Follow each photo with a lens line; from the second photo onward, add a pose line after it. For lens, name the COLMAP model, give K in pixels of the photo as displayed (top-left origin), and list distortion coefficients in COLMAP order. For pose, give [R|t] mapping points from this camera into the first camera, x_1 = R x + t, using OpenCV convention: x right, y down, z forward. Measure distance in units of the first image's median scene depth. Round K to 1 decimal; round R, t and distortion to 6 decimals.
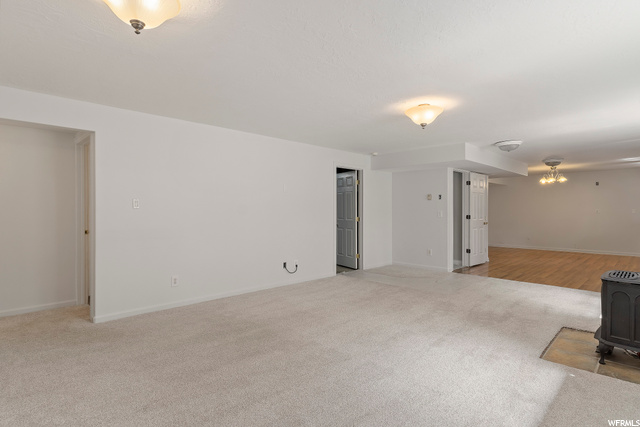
lens RADIAL K [[337.1, 0, 317.5], [0, 337.1, 214.8], [0, 0, 1]] dist [0.003883, -0.000410]
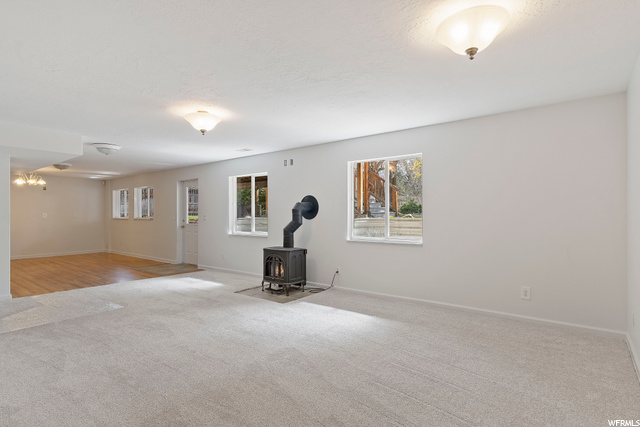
lens RADIAL K [[337.1, 0, 317.5], [0, 337.1, 214.8], [0, 0, 1]] dist [0.003883, -0.000410]
pose [[-0.124418, -0.000312, 0.992230, -0.823069], [0.013901, 0.999901, 0.002057, -0.008324], [-0.992132, 0.014049, -0.124402, 0.854516]]
